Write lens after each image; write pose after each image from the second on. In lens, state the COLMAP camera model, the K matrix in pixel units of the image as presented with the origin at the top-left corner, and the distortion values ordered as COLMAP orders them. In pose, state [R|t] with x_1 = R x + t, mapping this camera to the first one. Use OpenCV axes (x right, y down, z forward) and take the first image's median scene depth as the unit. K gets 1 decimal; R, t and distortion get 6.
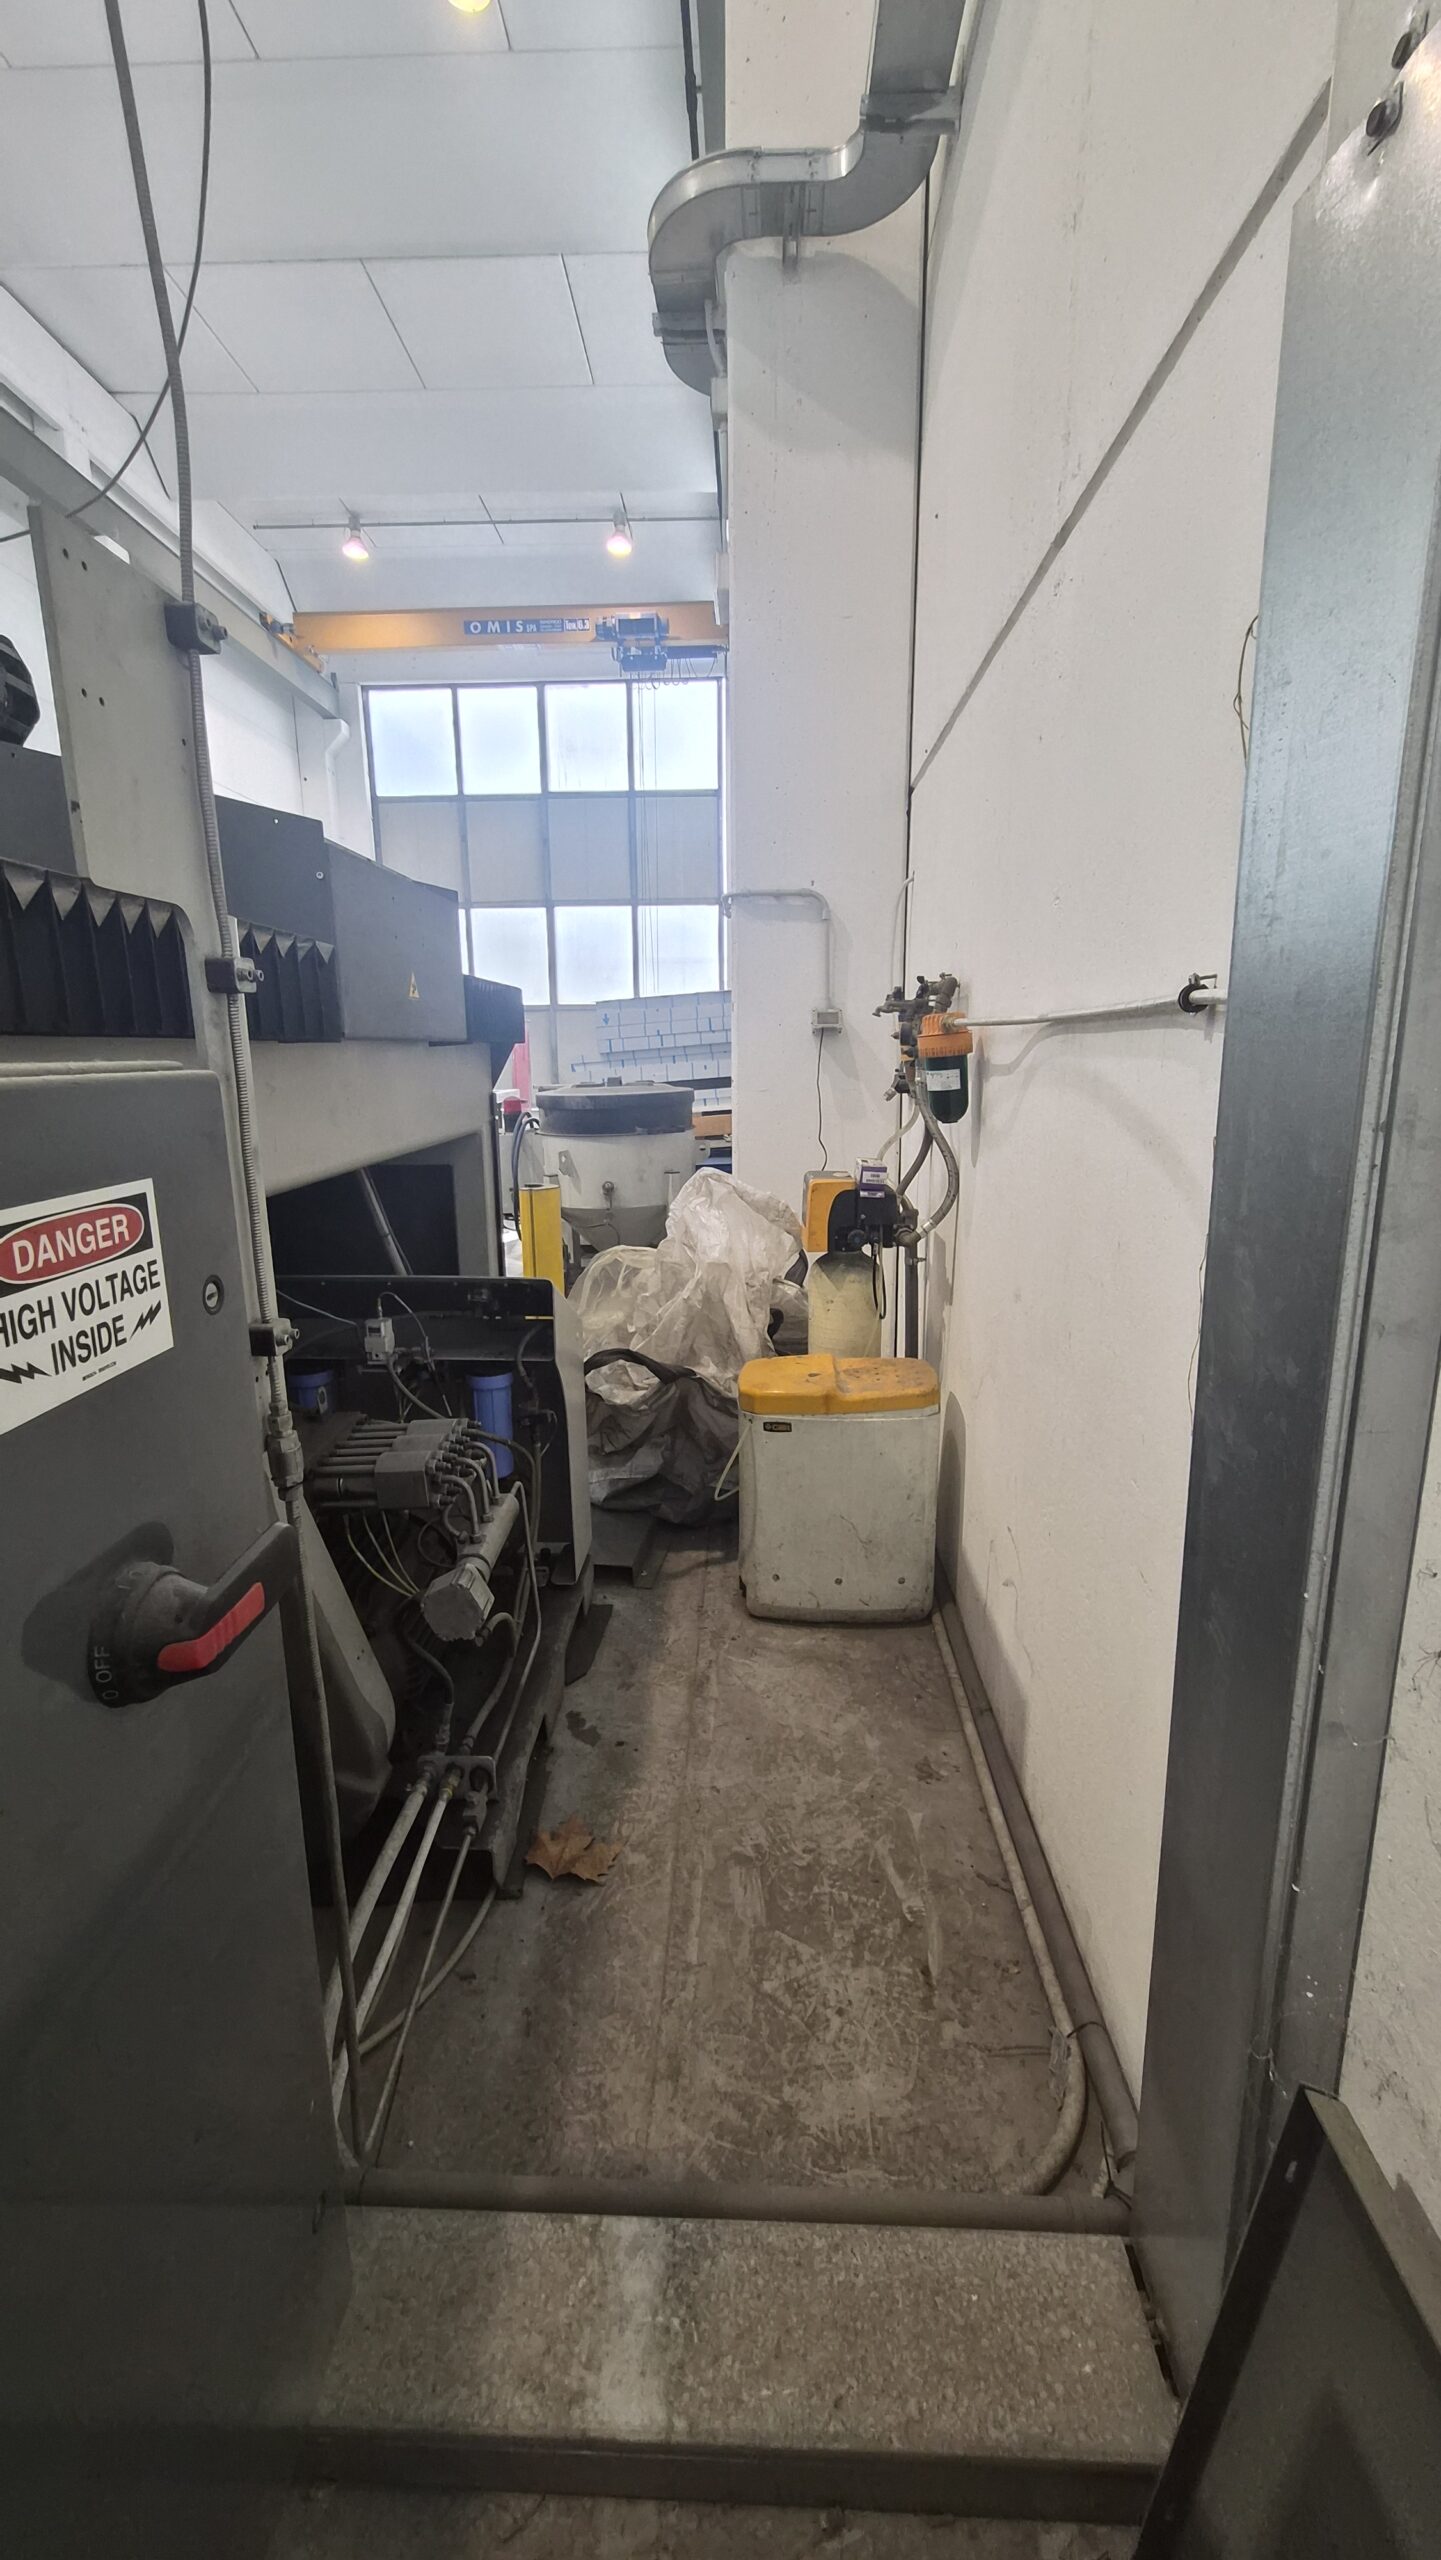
lens RADIAL K [[1042.3, 0, 720.5], [0, 1042.3, 1280.0], [0, 0, 1]] dist [-0.000798, -0.000087]
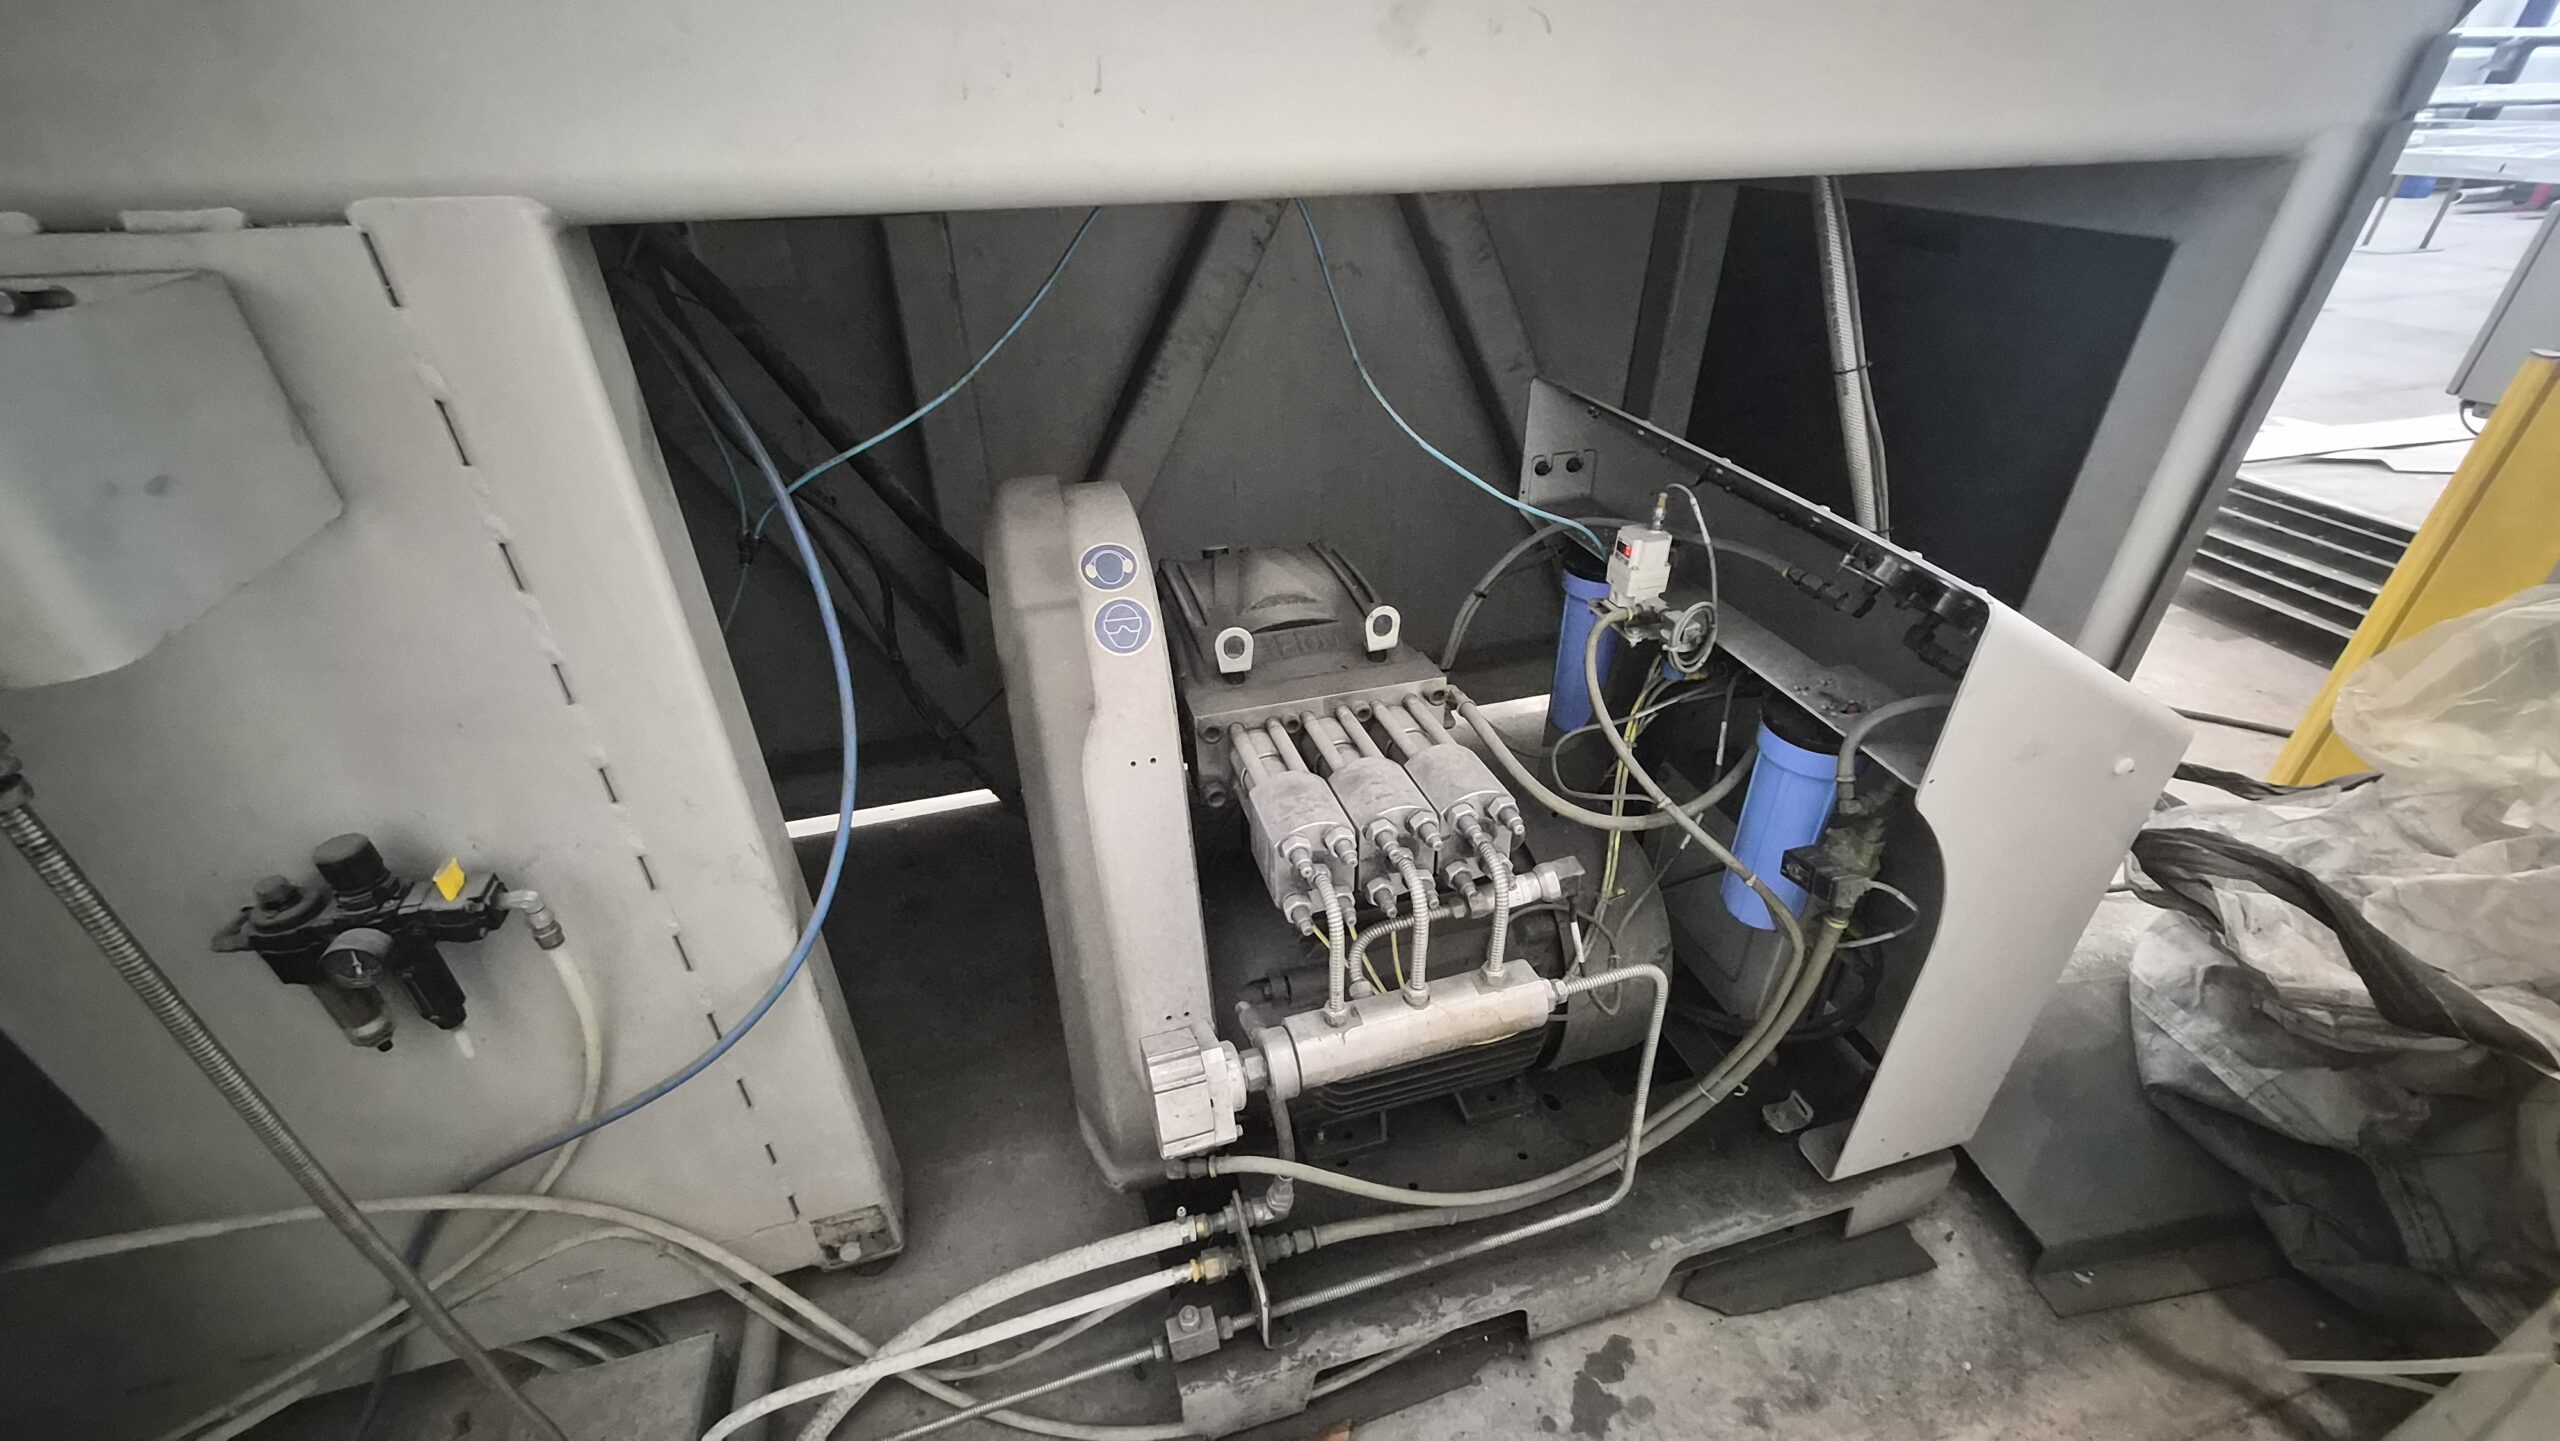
lens RADIAL K [[1042.3, 0, 1280.0], [0, 1042.3, 720.5], [0, 0, 1]] dist [-0.000798, -0.000087]
pose [[0.310184, 0.507986, -0.803577, 0.064280], [-0.208080, 0.861050, 0.463999, -0.069991], [0.927625, 0.023283, 0.372786, 0.541483]]
